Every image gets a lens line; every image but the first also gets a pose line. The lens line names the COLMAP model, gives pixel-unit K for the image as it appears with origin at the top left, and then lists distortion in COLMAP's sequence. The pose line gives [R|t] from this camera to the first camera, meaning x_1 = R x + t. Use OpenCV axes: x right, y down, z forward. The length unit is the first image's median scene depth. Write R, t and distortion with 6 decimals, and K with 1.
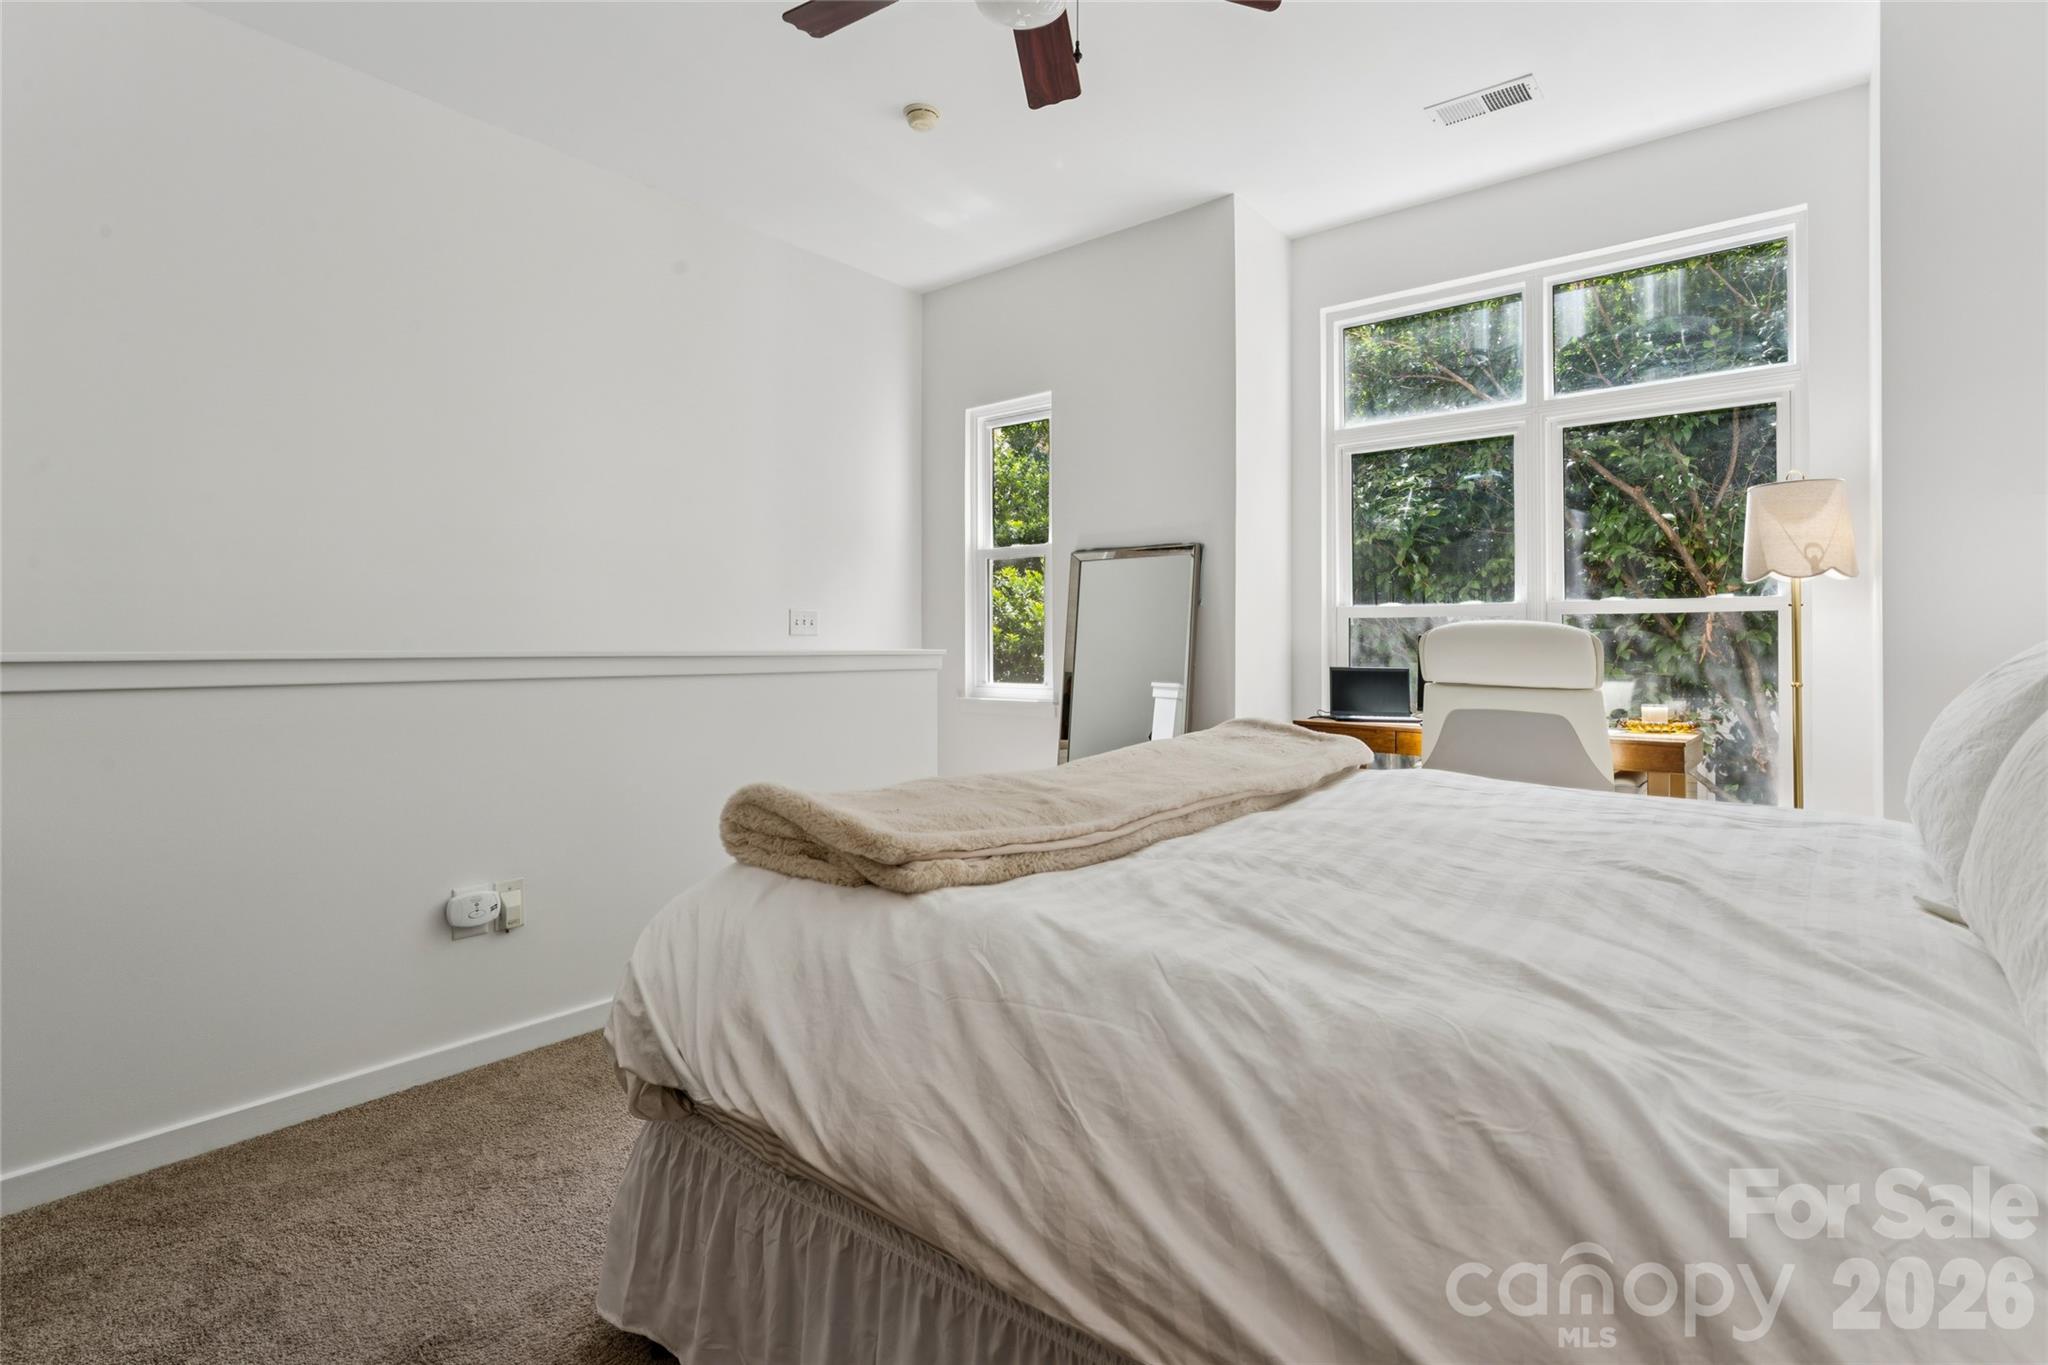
lens RADIAL K [[977.5, 0, 987.0], [0, 977.5, 641.9], [0, 0, 1]] dist [0.000200, 0.000115]
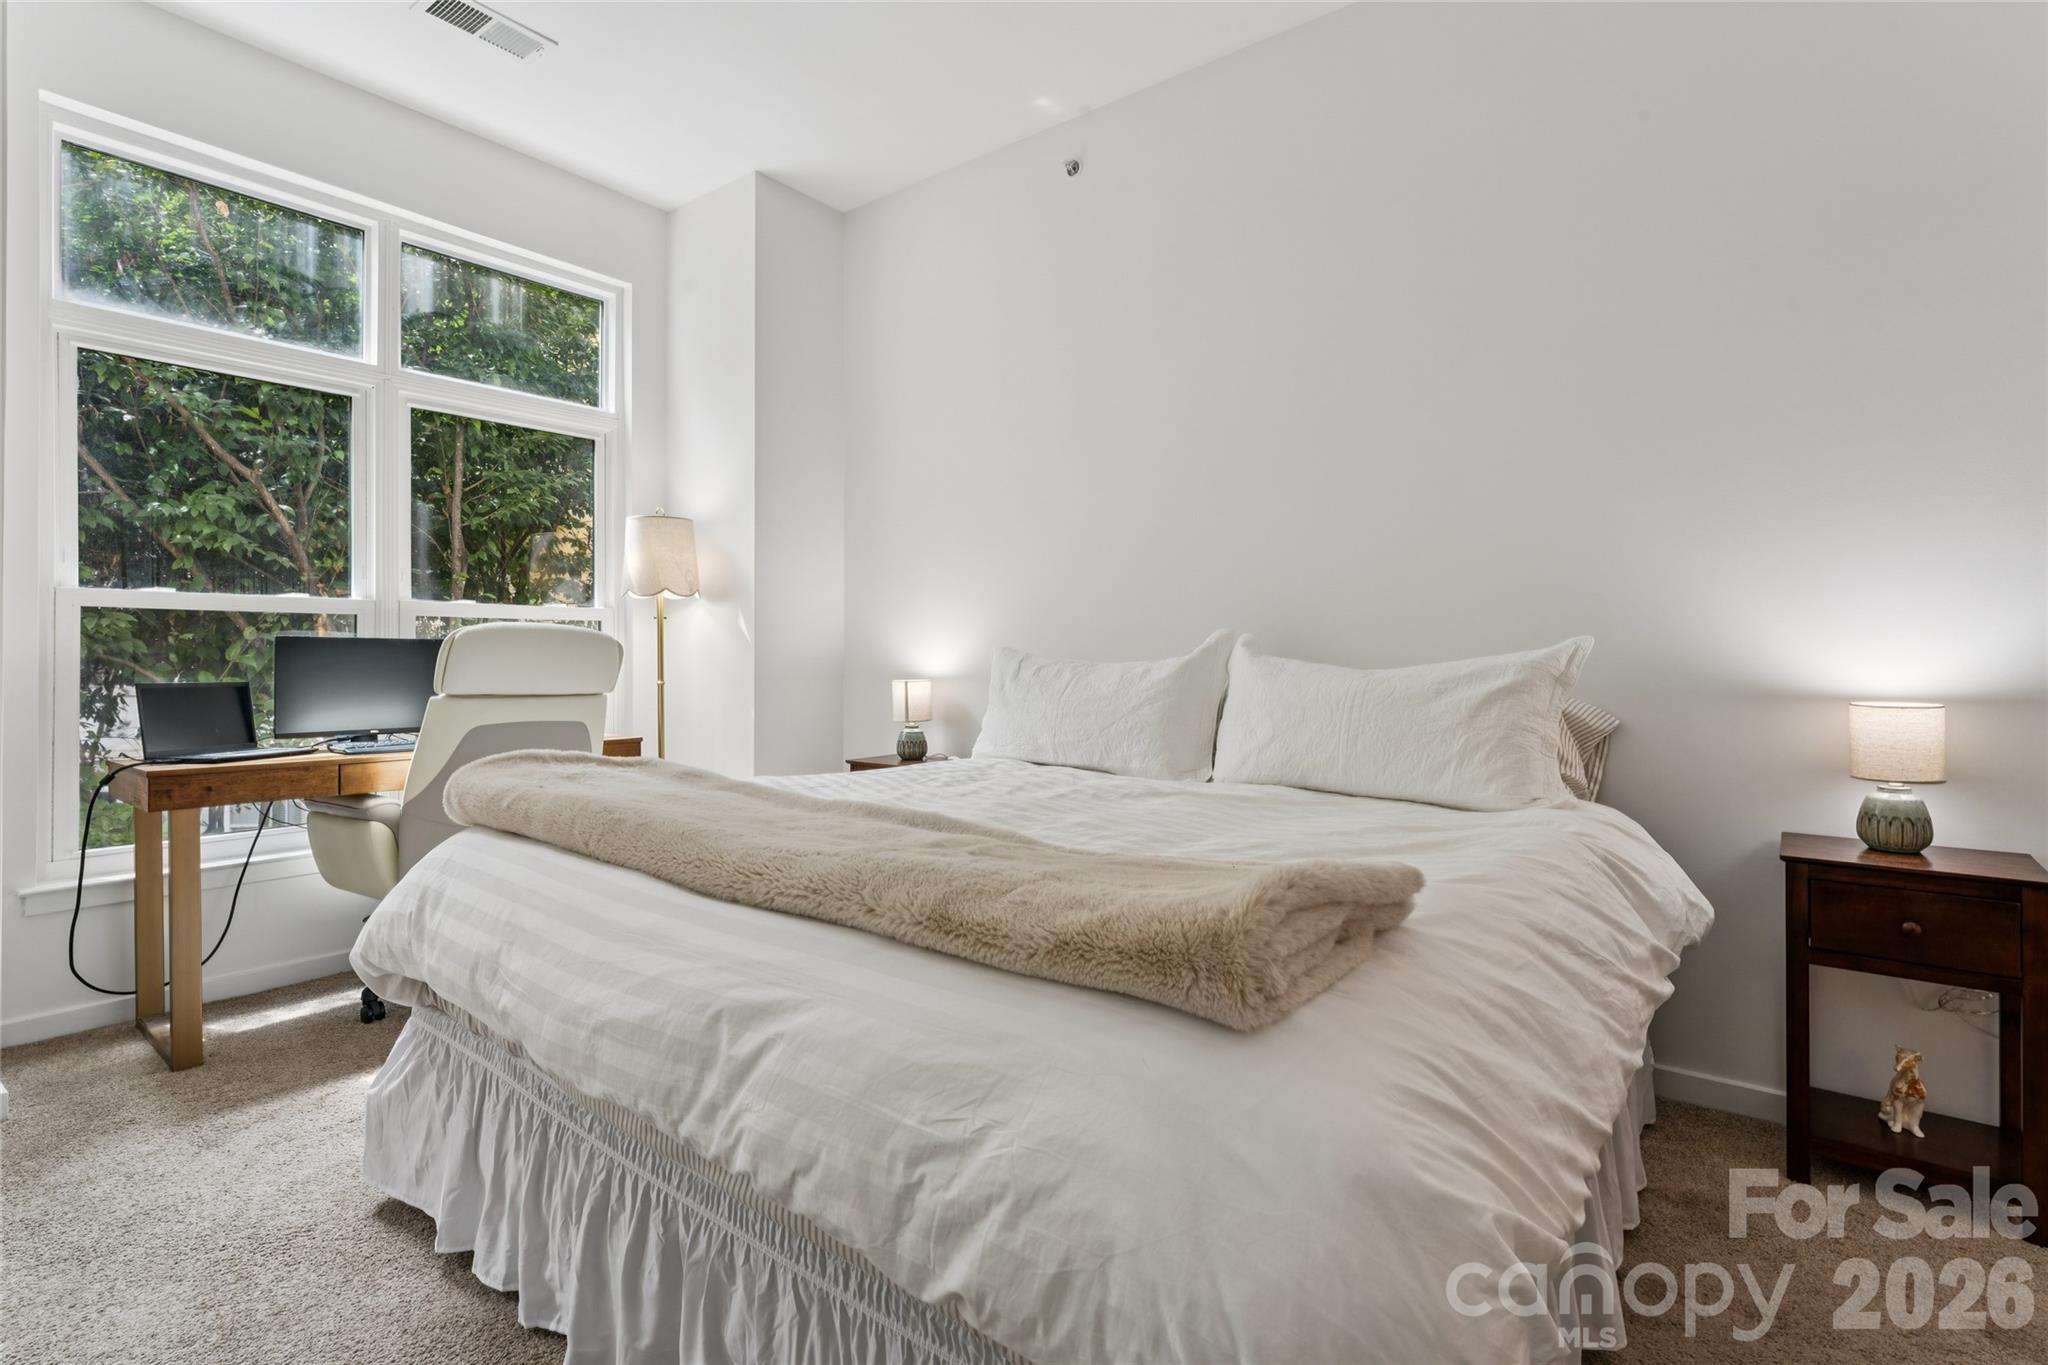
lens RADIAL K [[977.5, 0, 1033.8], [0, 977.5, 652.7], [0, 0, 1]] dist [0.000200, 0.000115]
pose [[-0.059106, -0.003030, 0.998247, -0.335656], [-0.004281, 0.999987, 0.002782, 0.000560], [-0.998243, -0.004109, -0.059118, 0.485354]]
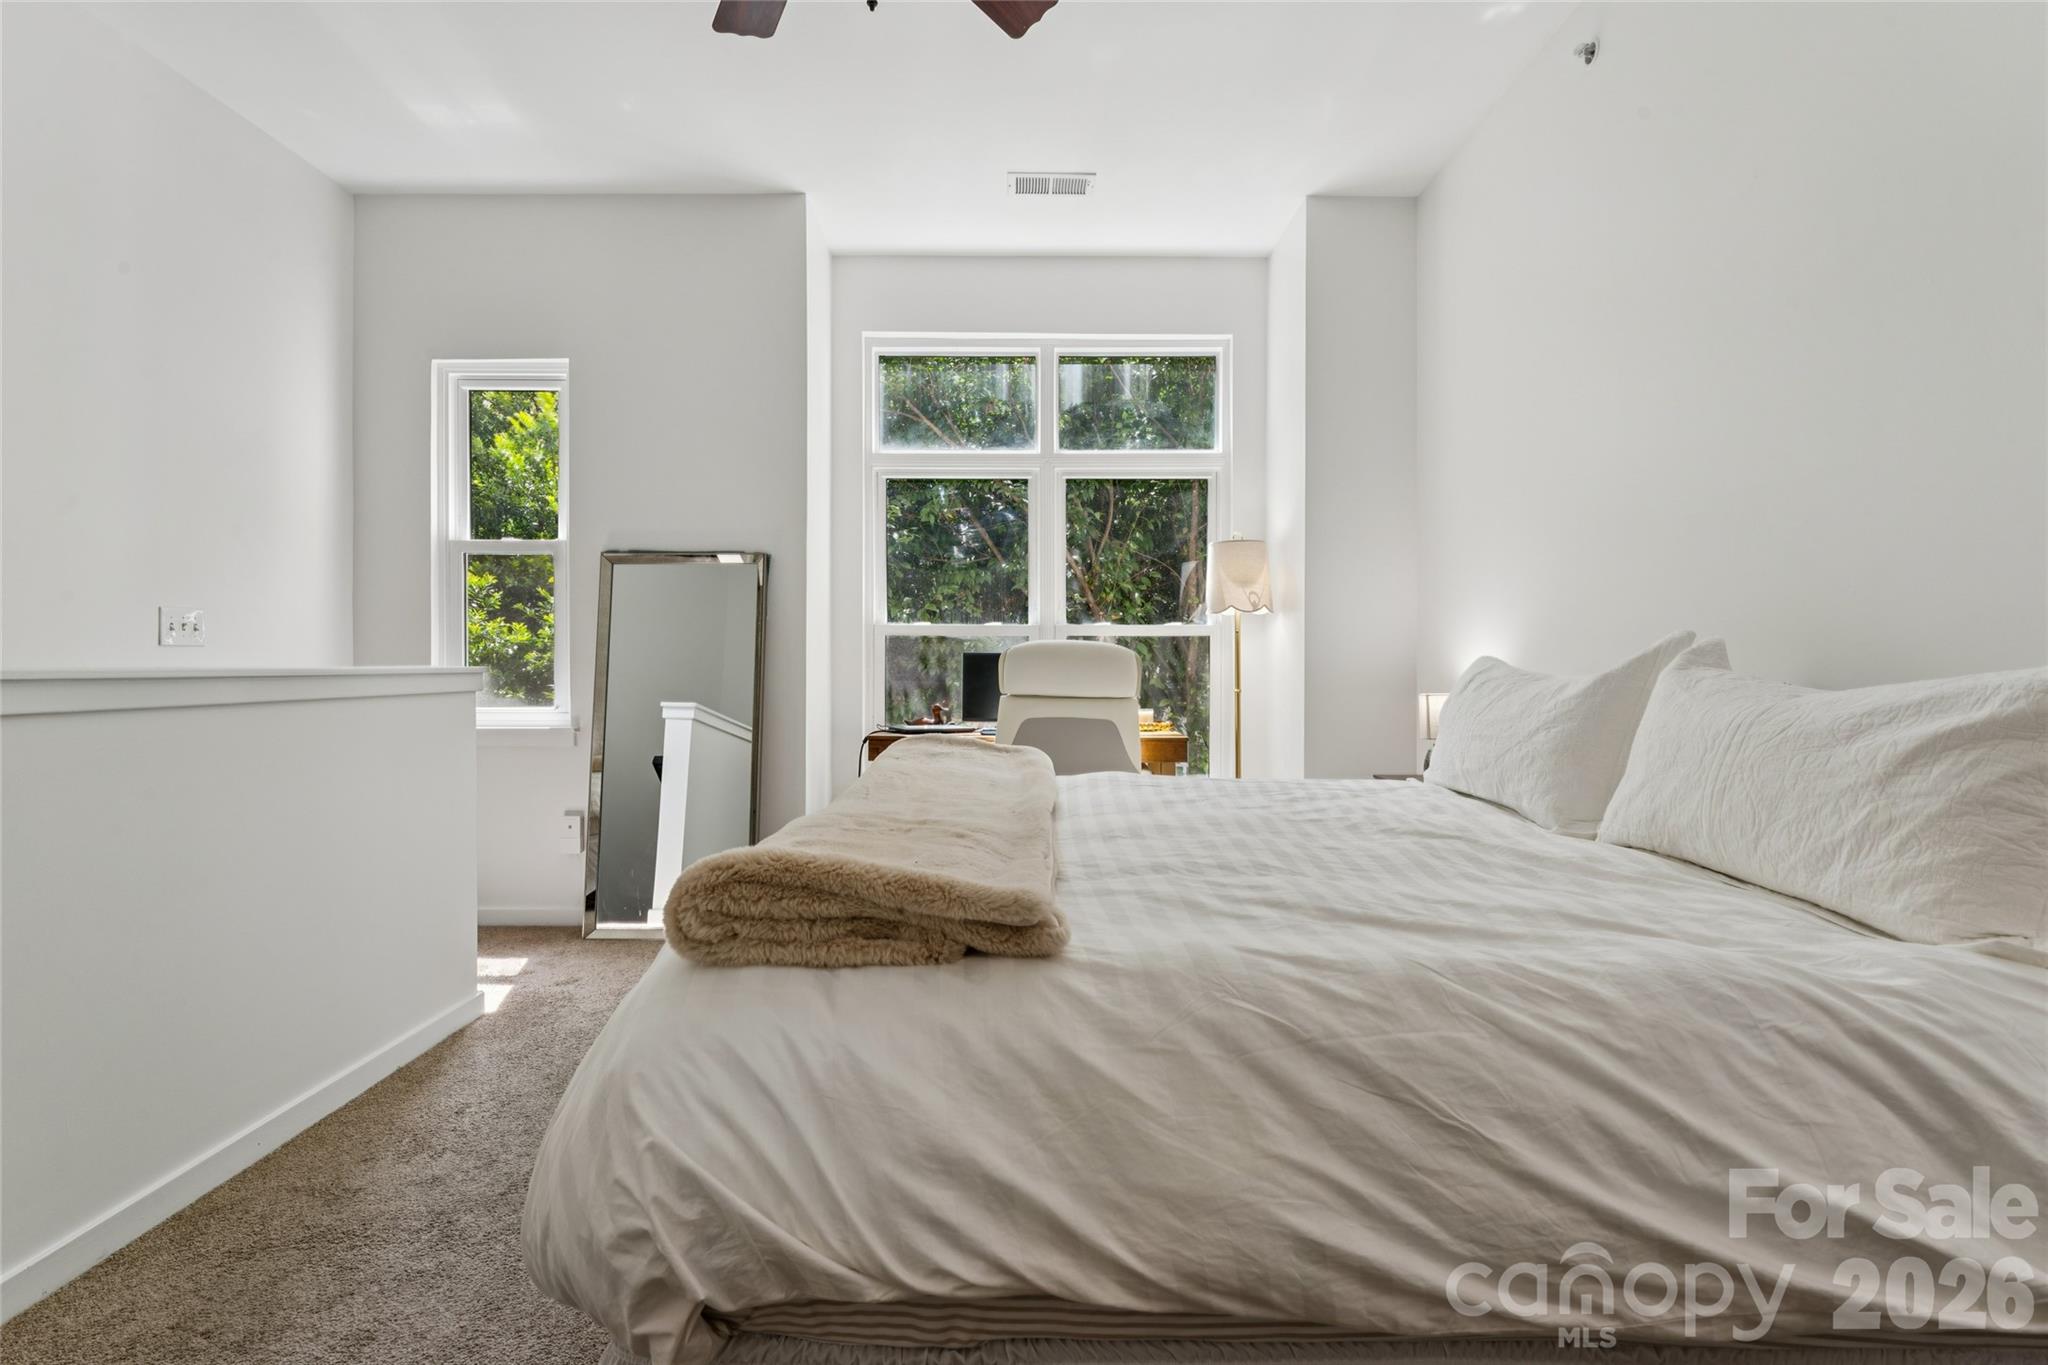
lens RADIAL K [[977.5, 0, 1017.9], [0, 977.5, 665.6], [0, 0, 1]] dist [0.000200, 0.000115]
pose [[0.766316, -0.002053, 0.642460, -0.219338], [-0.003312, 0.999969, 0.007146, 0.000315], [-0.642455, -0.007604, 0.766286, 0.126913]]
